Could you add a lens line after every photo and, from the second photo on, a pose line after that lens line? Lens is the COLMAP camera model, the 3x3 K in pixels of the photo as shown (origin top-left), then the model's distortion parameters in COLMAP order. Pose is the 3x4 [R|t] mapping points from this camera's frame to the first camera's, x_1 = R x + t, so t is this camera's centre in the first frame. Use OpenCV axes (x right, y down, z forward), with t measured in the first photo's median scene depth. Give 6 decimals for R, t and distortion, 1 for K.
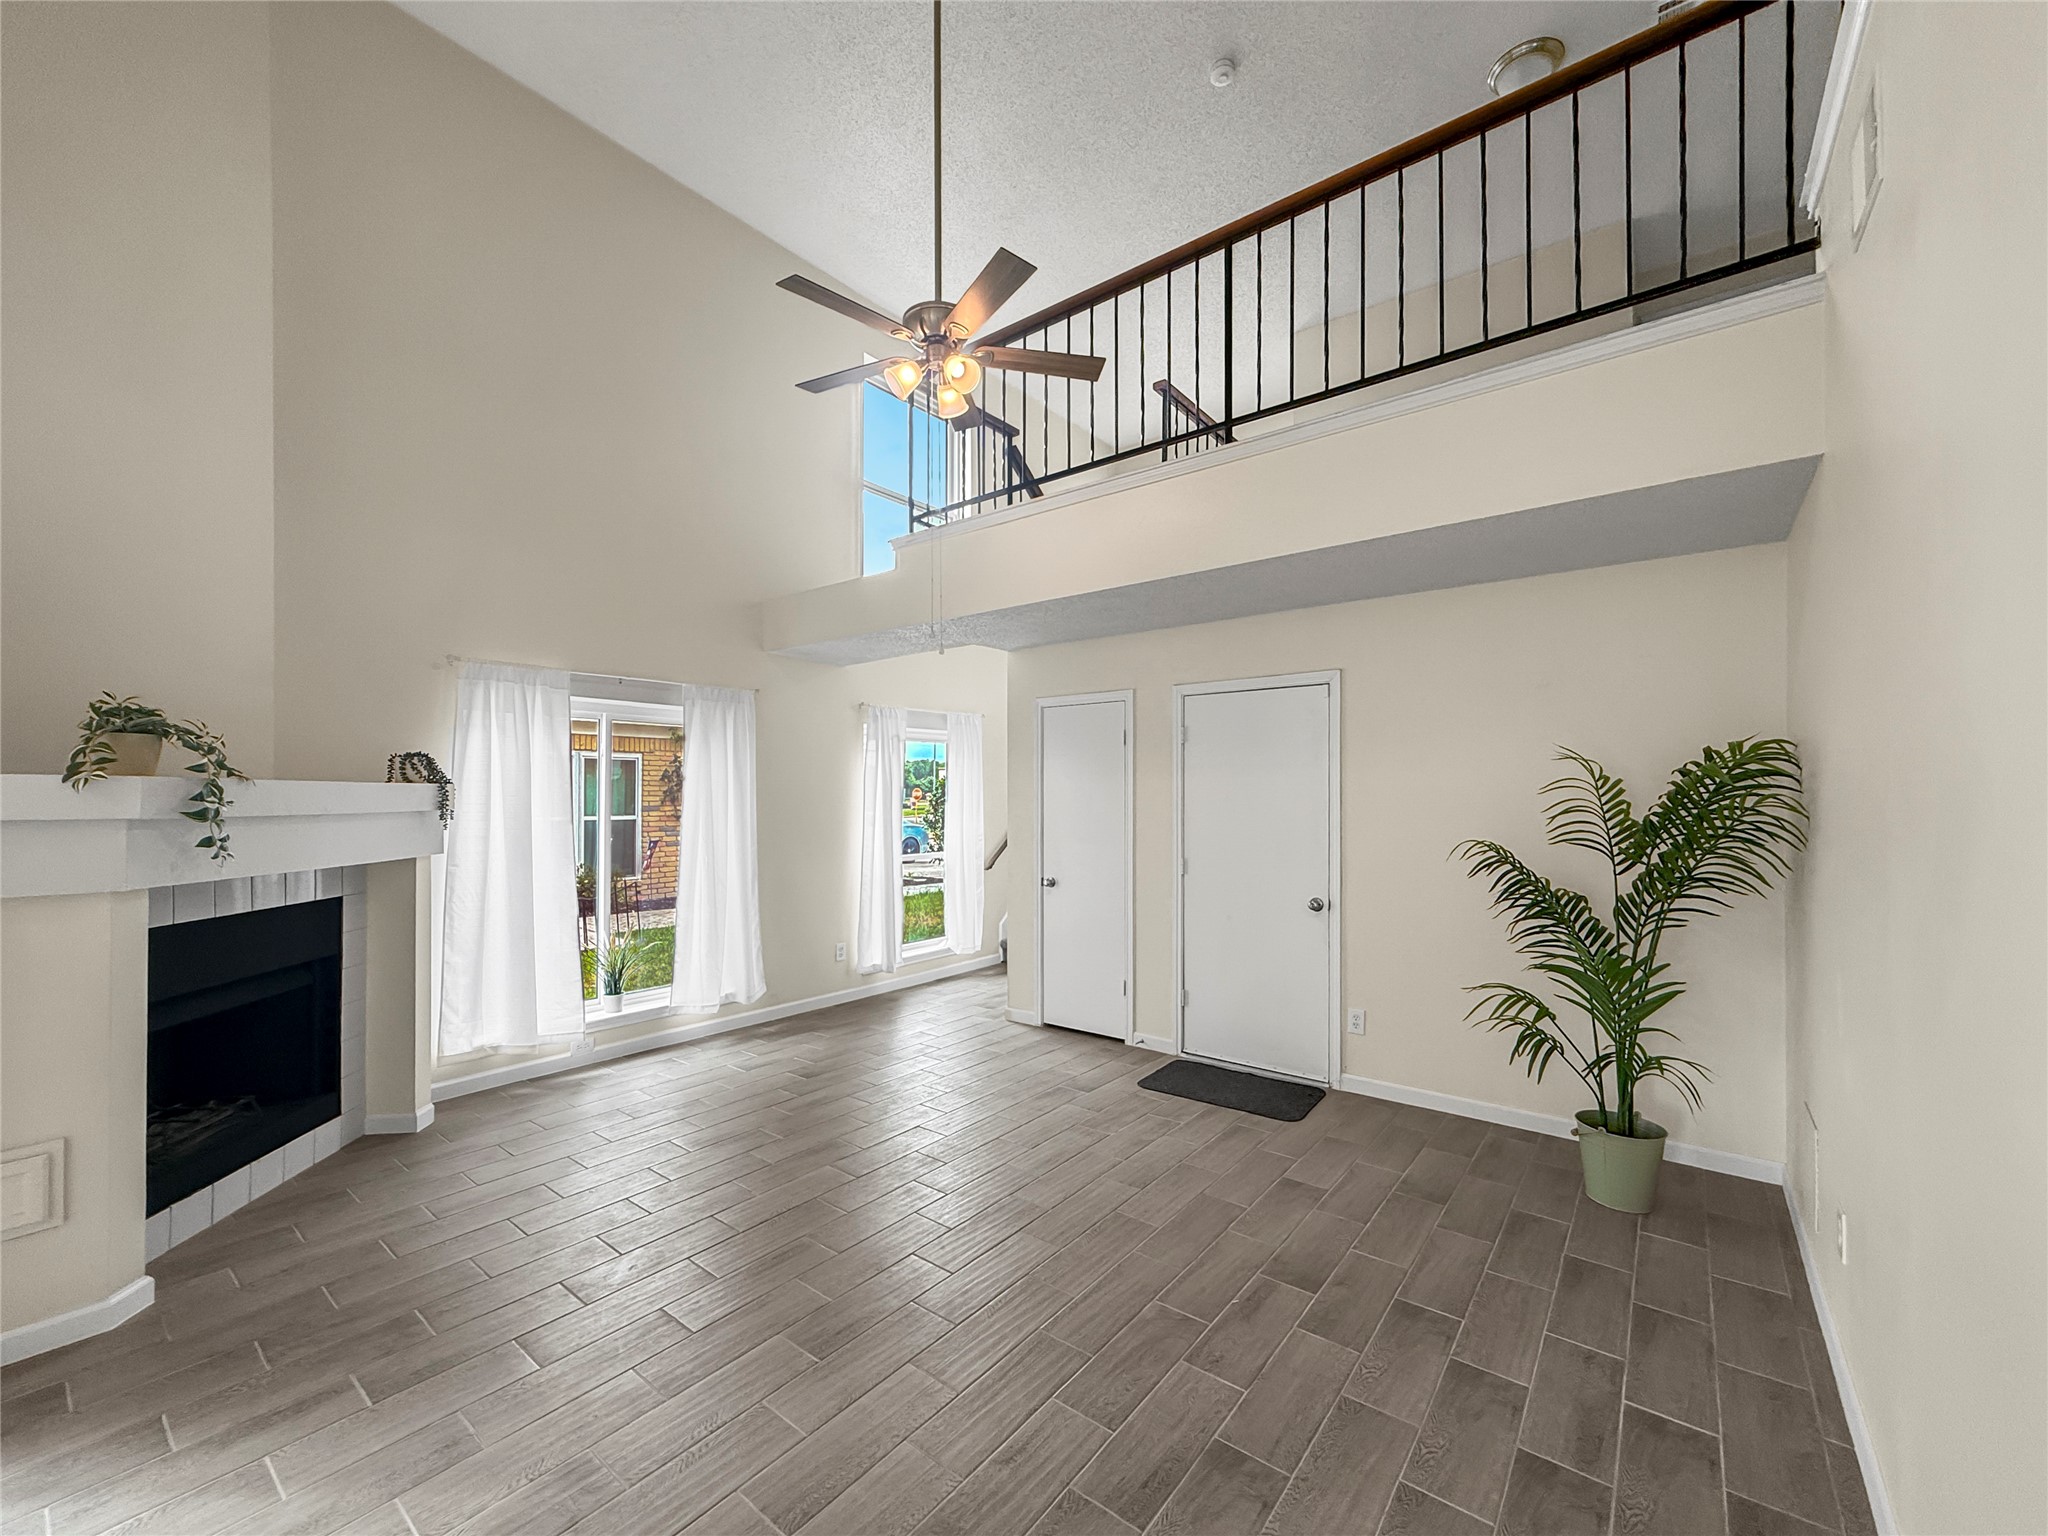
lens RADIAL K [[822.0, 0, 1027.6], [0, 822.0, 783.2], [0, 0, 1]] dist [-0.002240, 0.000125]
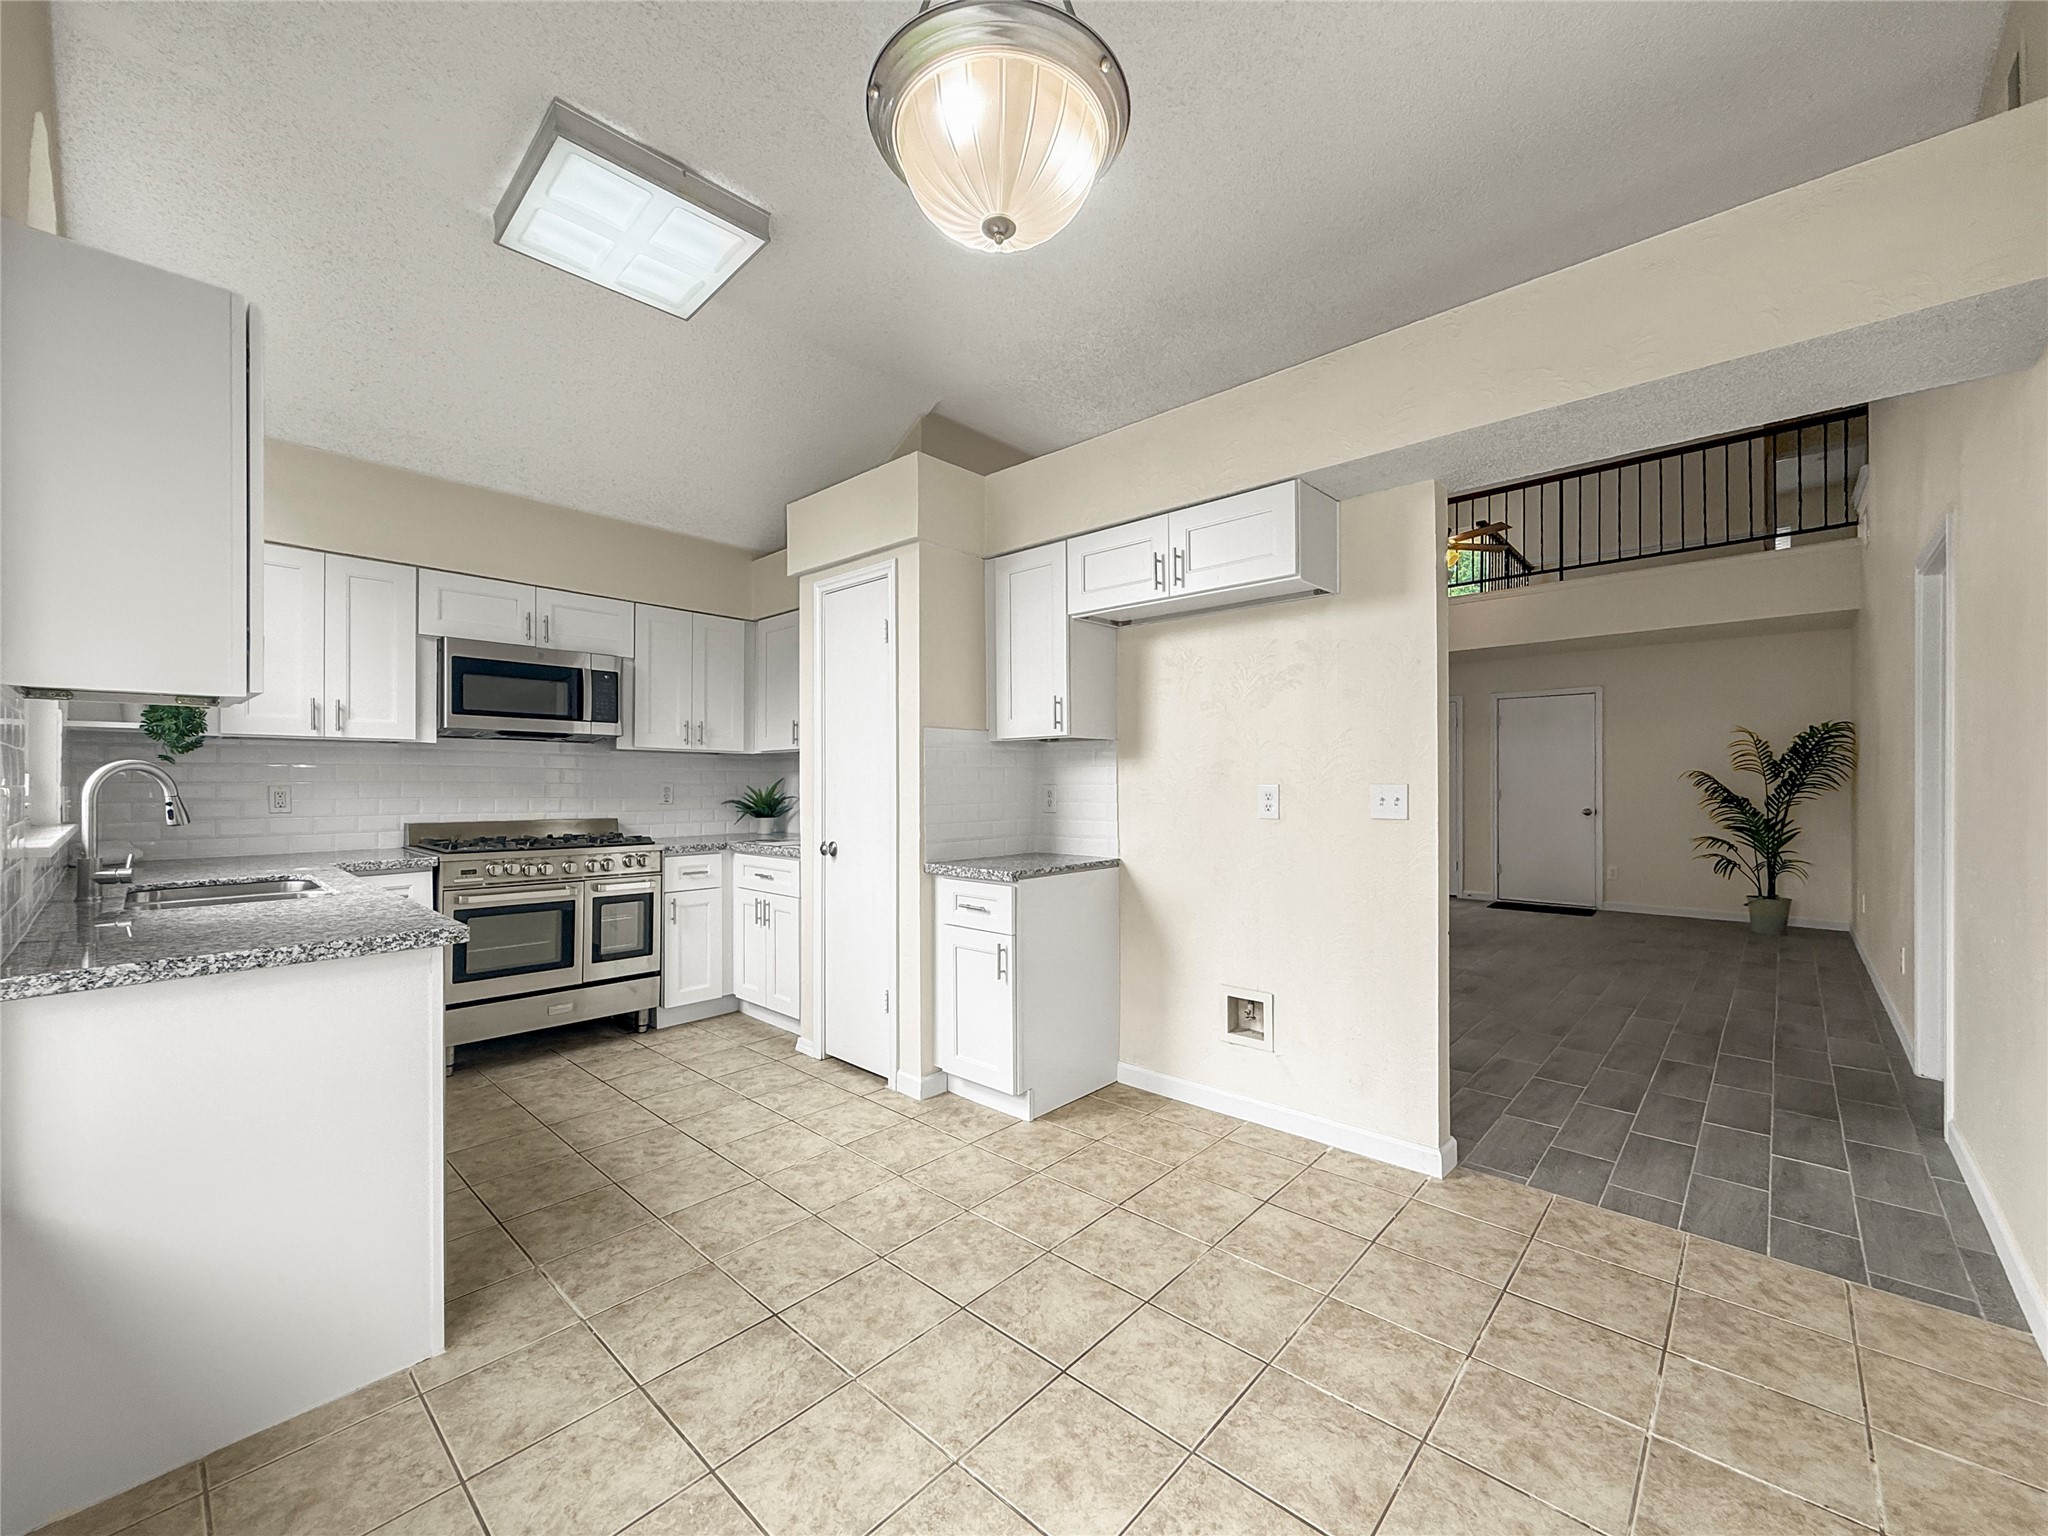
lens RADIAL K [[822.0, 0, 1019.7], [0, 822.0, 769.7], [0, 0, 1]] dist [-0.002240, 0.000125]
pose [[0.996658, -0.000340, -0.081681, -1.064453], [0.000331, 1.000000, -0.000124, 0.072254], [0.081681, 0.000096, 0.996659, -1.311618]]
